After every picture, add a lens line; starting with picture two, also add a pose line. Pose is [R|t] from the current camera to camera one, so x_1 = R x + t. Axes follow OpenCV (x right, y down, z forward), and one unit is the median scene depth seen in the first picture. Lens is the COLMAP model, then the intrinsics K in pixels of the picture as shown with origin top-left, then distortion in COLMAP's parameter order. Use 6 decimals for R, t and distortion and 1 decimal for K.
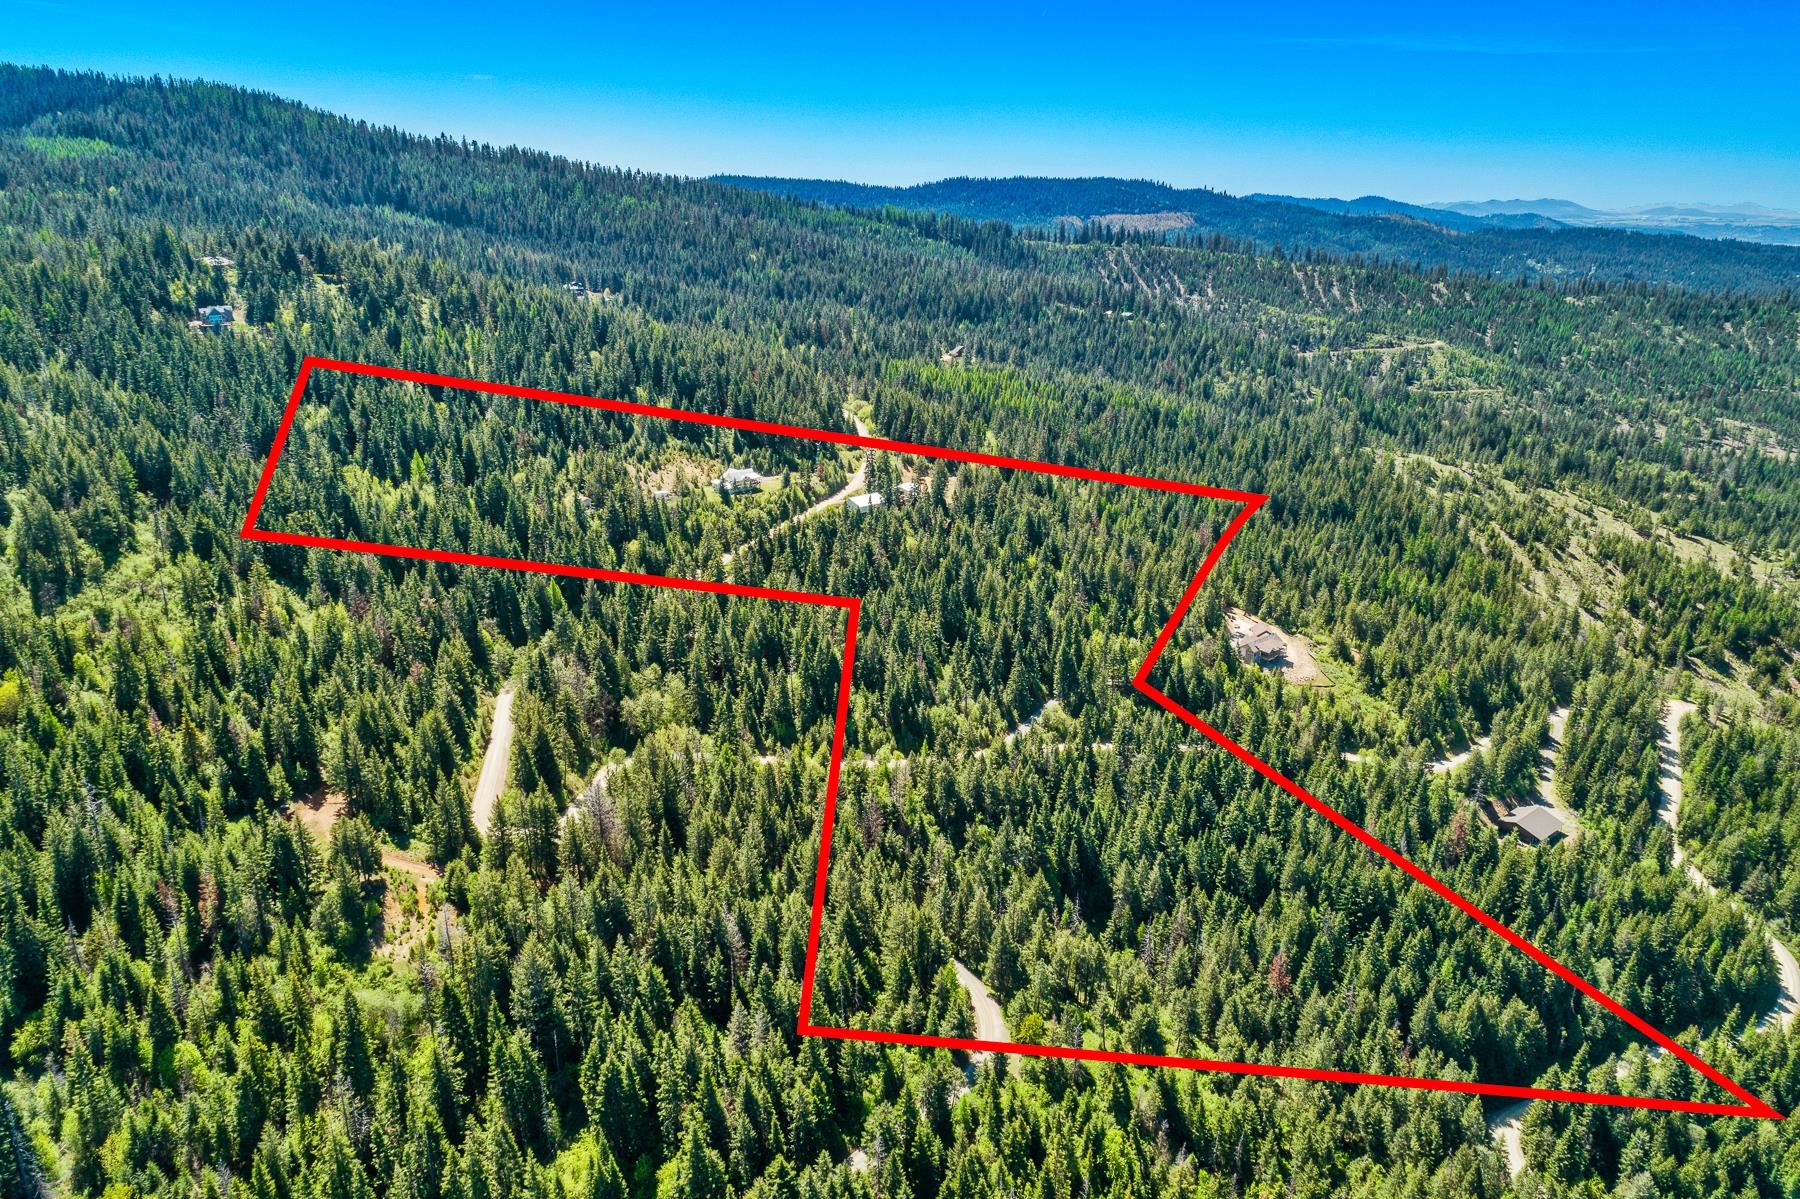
lens RADIAL K [[1214.7, 0, 890.8], [0, 1214.7, 606.2], [0, 0, 1]] dist [-0.005658, 0.008235]
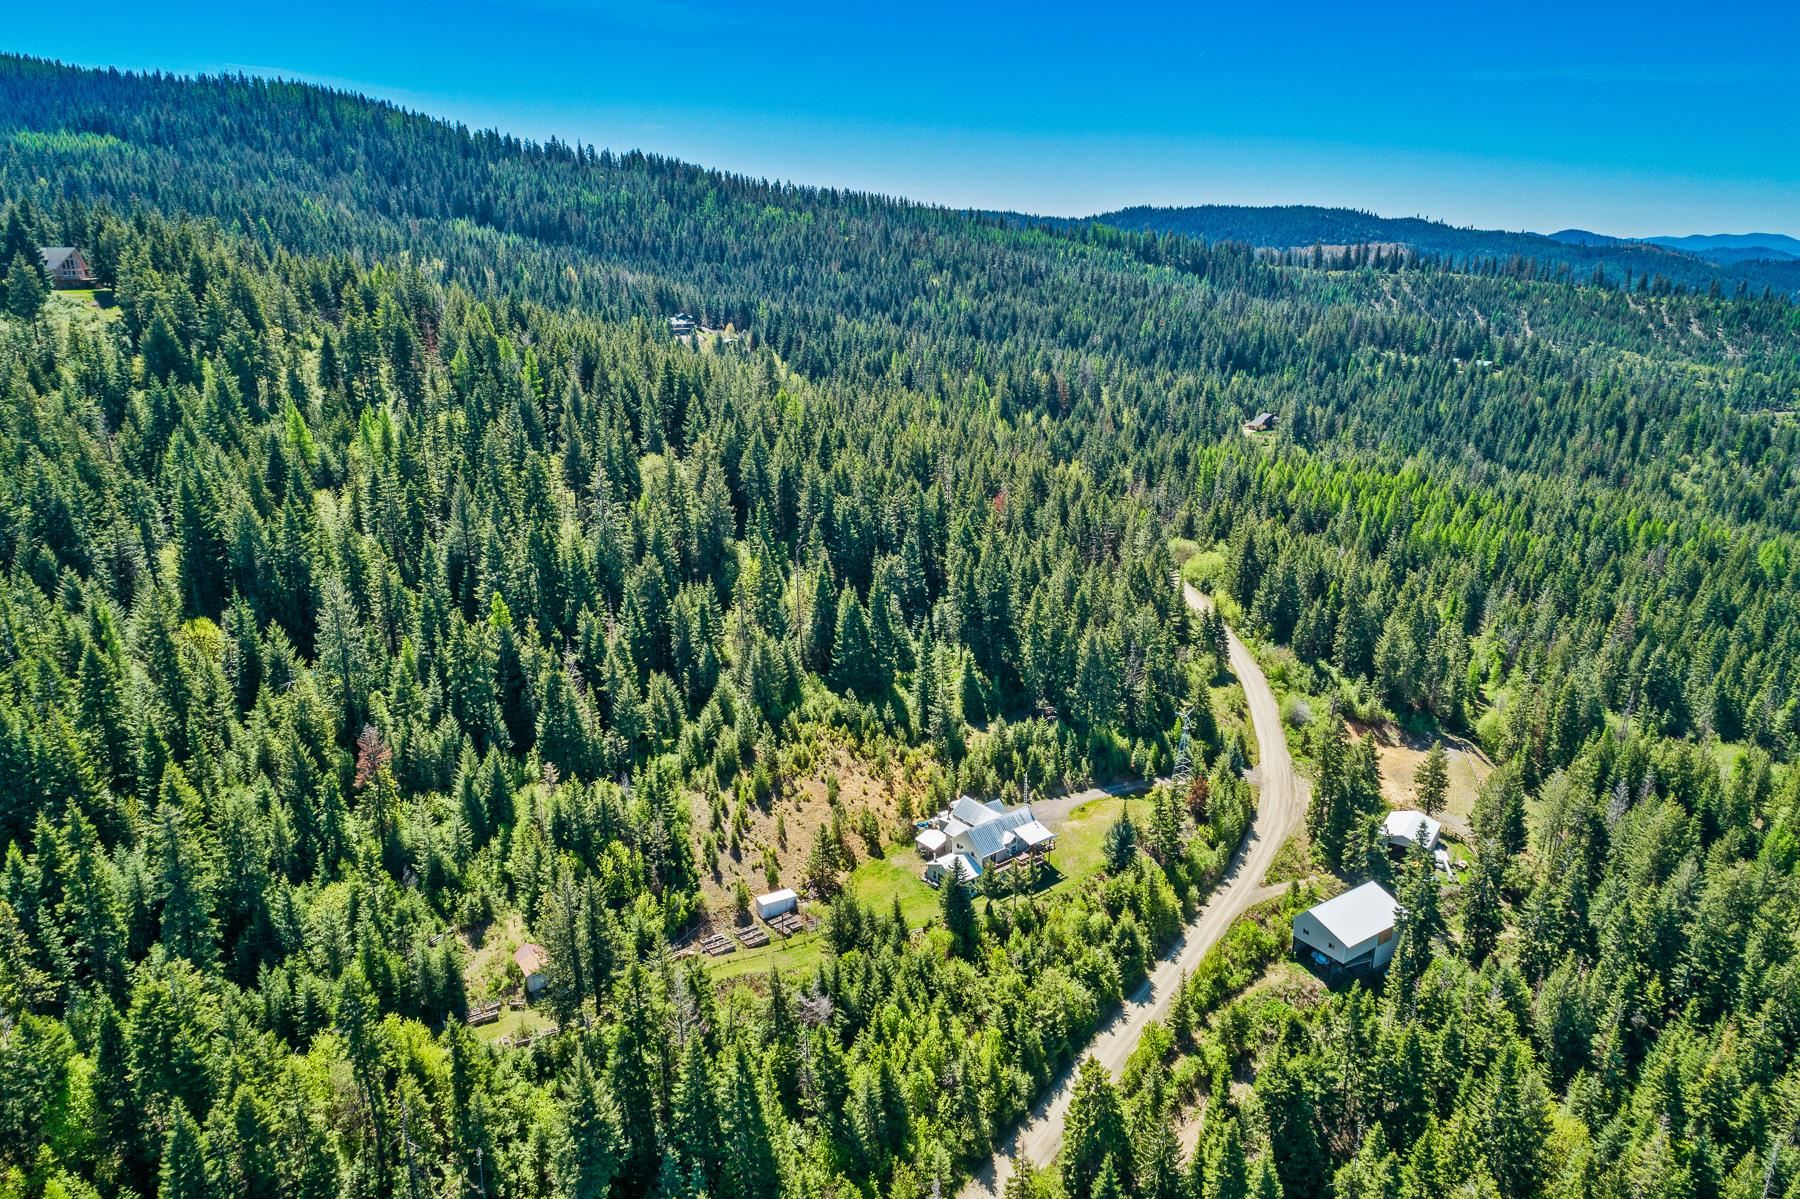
lens RADIAL K [[1214.7, 0, 905.0], [0, 1214.7, 592.6], [0, 0, 1]] dist [-0.005658, 0.008235]
pose [[0.994175, 0.024604, -0.104932, -0.061159], [-0.028900, 0.998797, -0.039611, -0.086683], [0.103831, 0.042413, 0.993690, 0.338392]]
